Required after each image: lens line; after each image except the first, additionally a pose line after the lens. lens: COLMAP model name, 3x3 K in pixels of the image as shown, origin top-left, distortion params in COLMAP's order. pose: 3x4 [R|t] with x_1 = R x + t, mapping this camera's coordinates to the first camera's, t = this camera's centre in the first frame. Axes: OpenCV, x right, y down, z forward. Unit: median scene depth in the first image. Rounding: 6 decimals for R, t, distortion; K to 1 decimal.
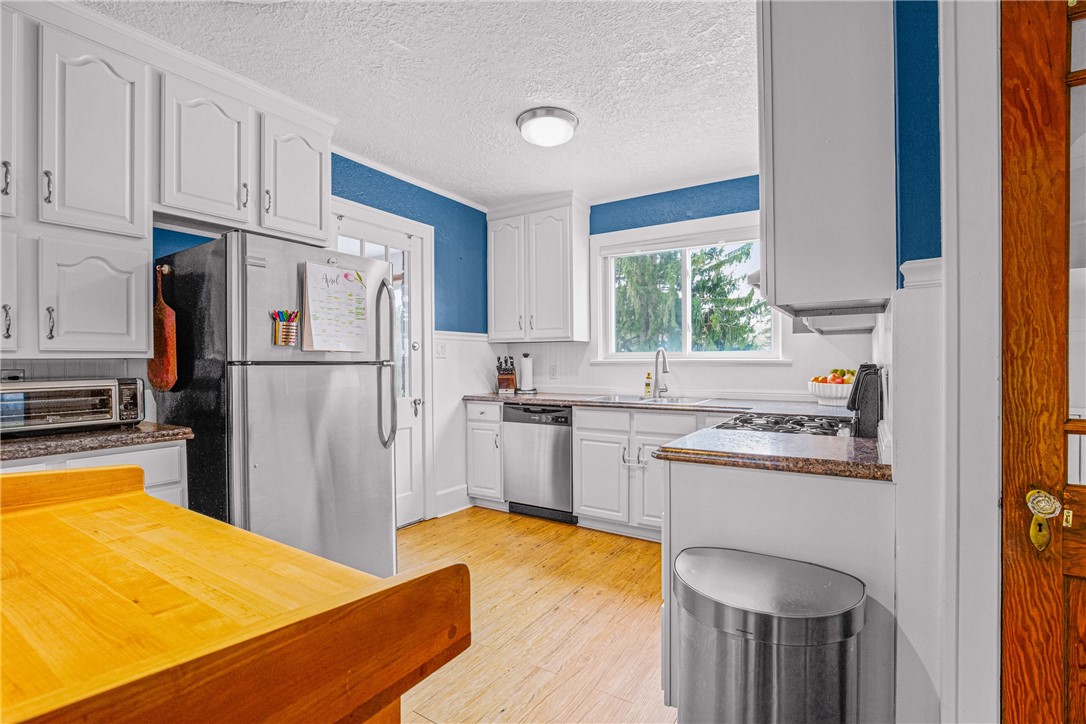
lens RADIAL K [[509.9, 0, 543.1], [0, 509.9, 365.8], [0, 0, 1]] dist [-0.018967, 0.001783]
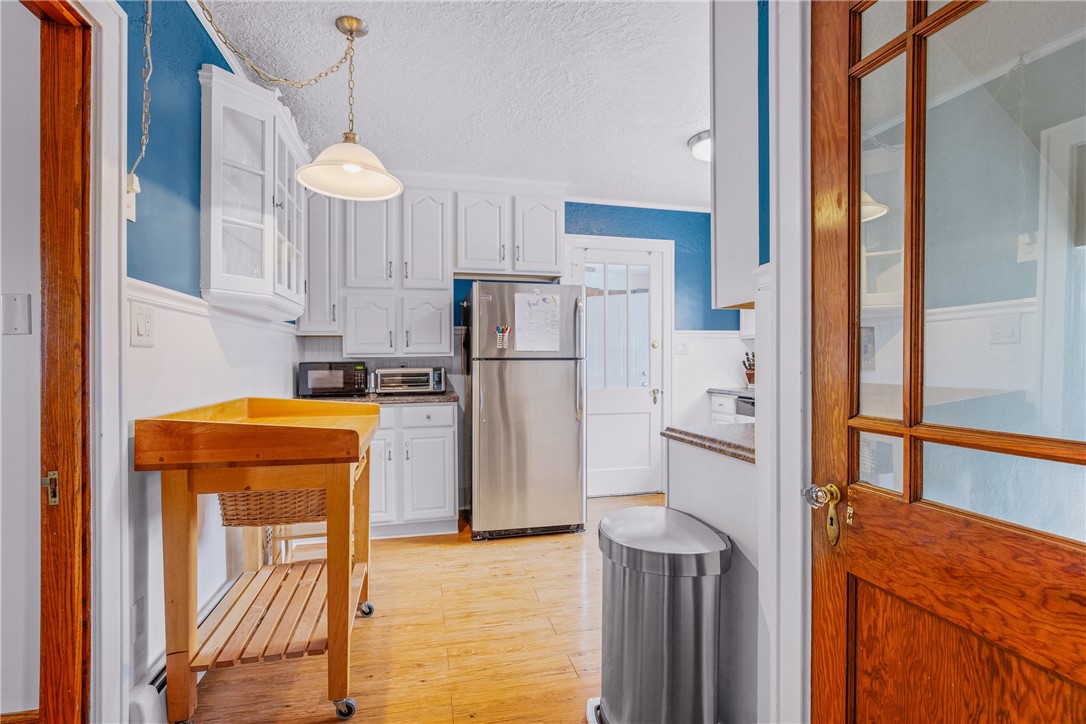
lens RADIAL K [[509.9, 0, 541.6], [0, 509.9, 360.4], [0, 0, 1]] dist [-0.018967, 0.001783]
pose [[0.723092, 0.000676, -0.690752, 0.722464], [-0.002316, 0.999996, -0.001447, 0.001242], [0.690748, 0.002646, 0.723091, -0.079054]]
